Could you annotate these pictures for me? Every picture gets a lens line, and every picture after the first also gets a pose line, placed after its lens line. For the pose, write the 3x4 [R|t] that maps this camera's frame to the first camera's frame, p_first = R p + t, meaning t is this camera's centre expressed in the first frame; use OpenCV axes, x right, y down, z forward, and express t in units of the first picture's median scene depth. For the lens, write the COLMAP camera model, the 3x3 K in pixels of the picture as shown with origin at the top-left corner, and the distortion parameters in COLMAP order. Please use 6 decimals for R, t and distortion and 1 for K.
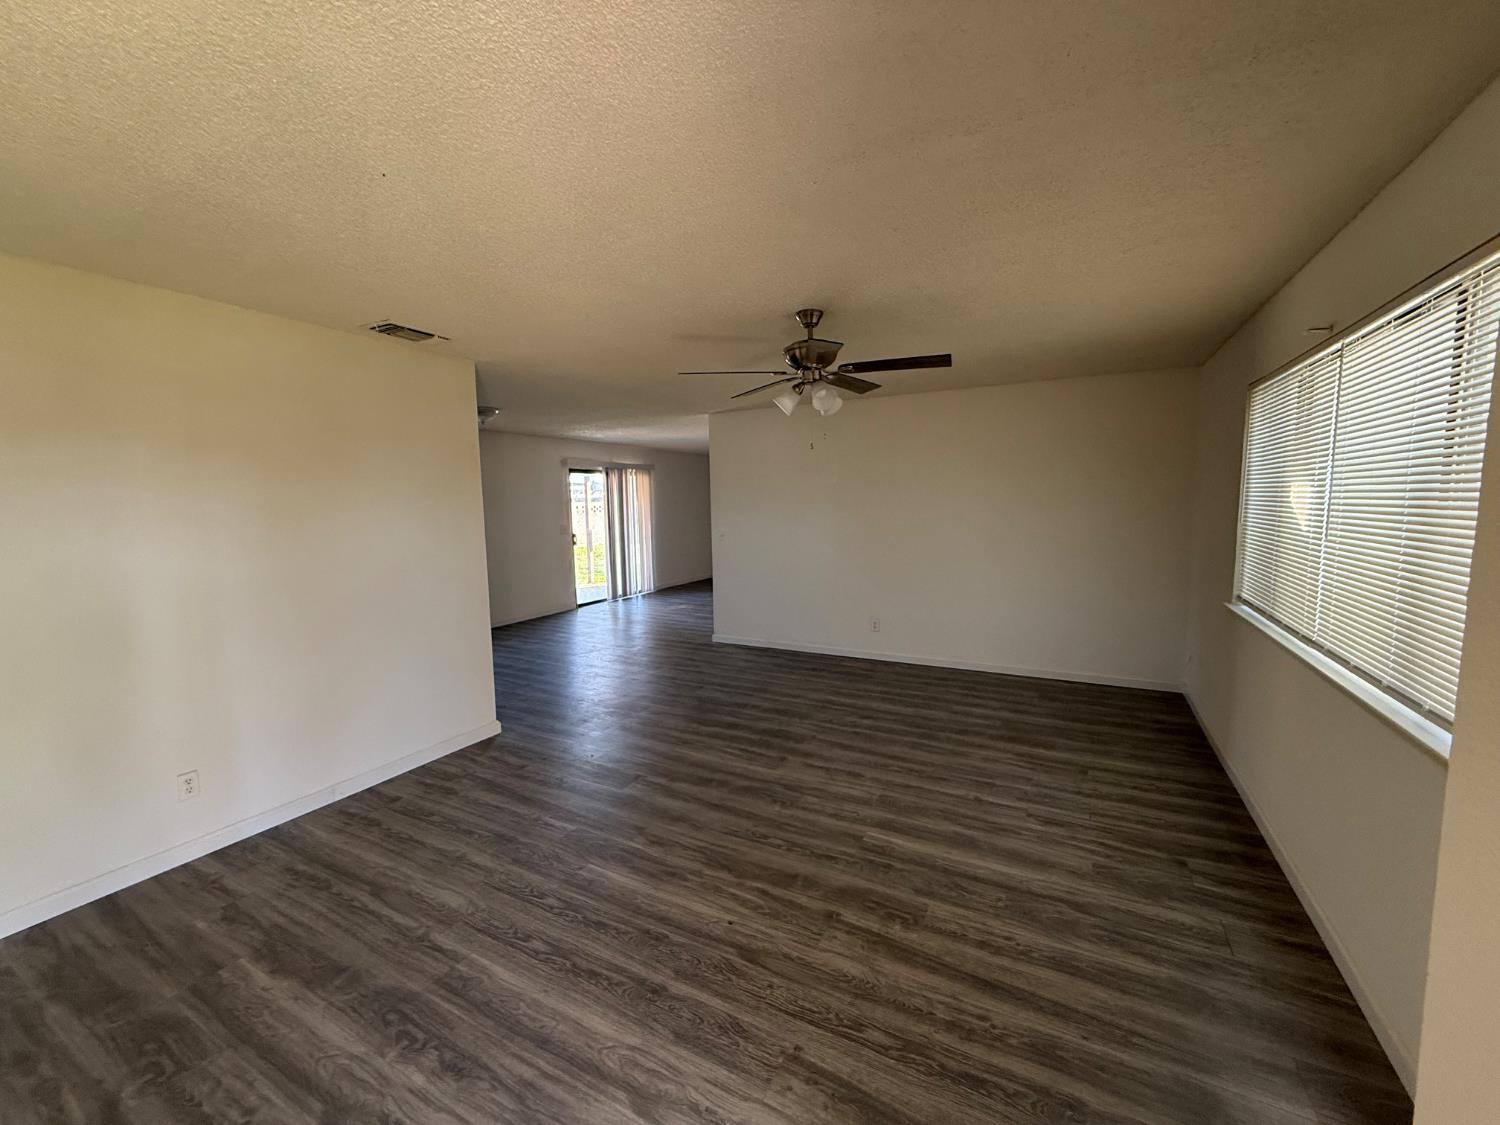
lens RADIAL K [[593.4, 0, 750.0], [0, 593.4, 562.5], [0, 0, 1]] dist [-0.002666, -0.000139]
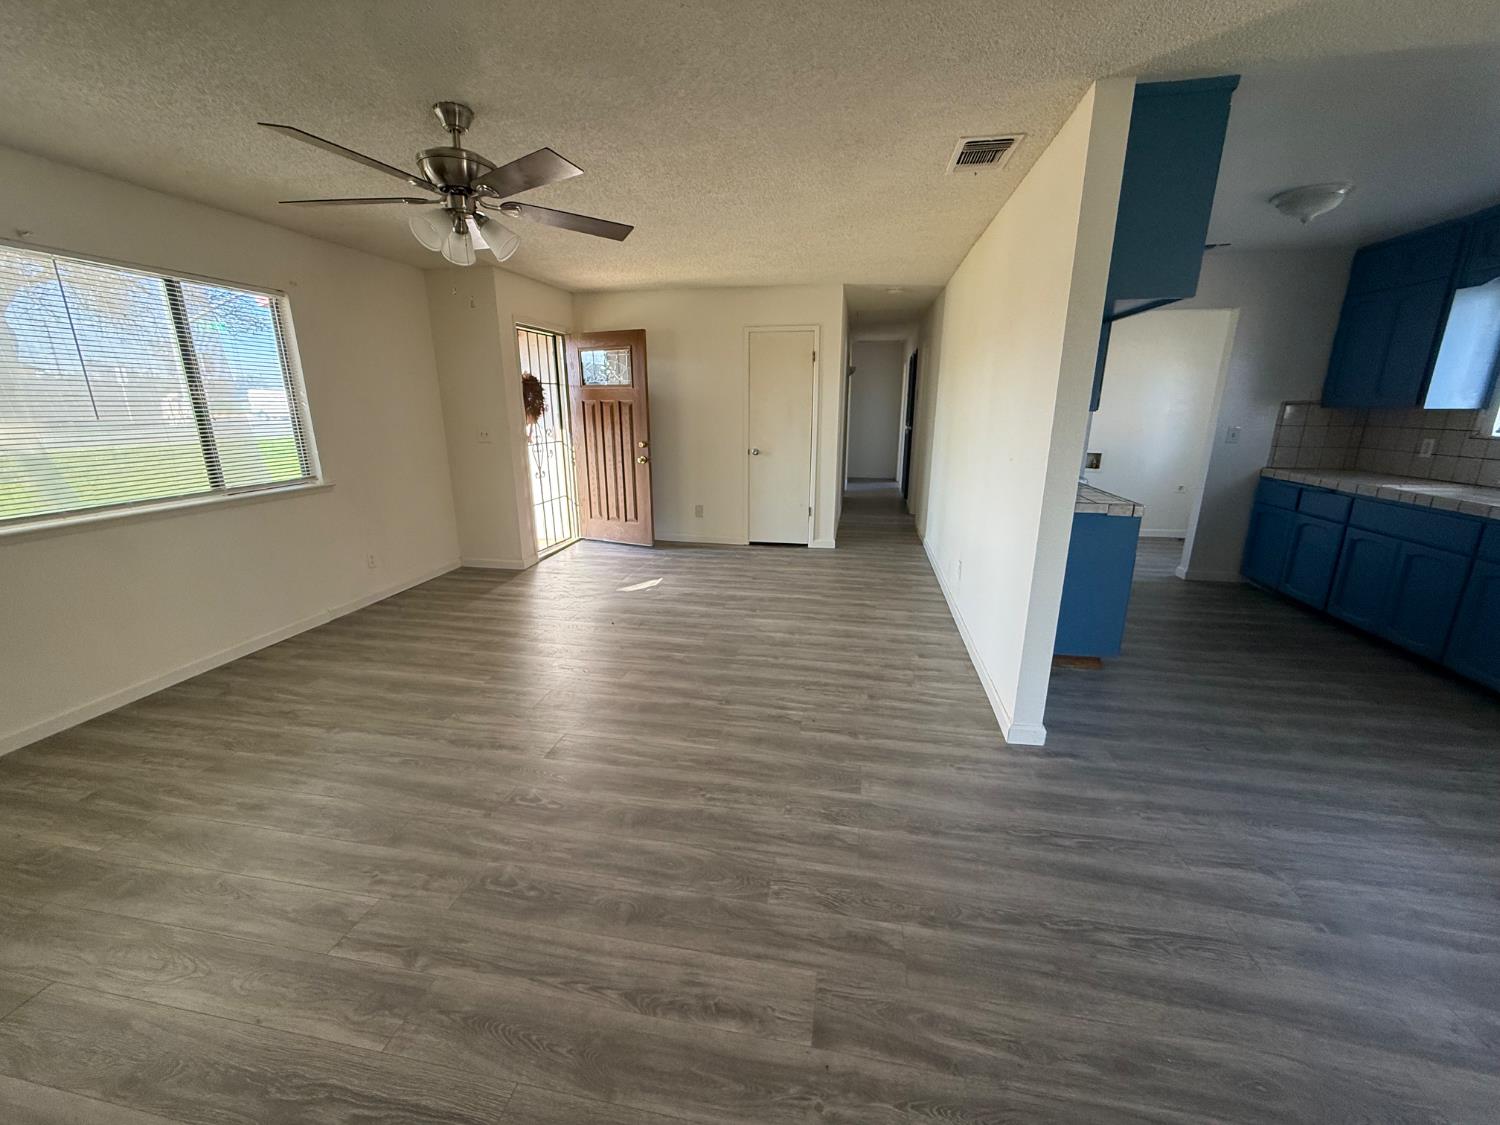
lens RADIAL K [[593.4, 0, 750.0], [0, 593.4, 562.5], [0, 0, 1]] dist [-0.002666, -0.000139]
pose [[-0.953044, 0.091478, -0.288686, 0.021013], [-0.017356, 0.935218, 0.353647, -0.184686], [0.302335, 0.342051, -0.889716, 2.184433]]
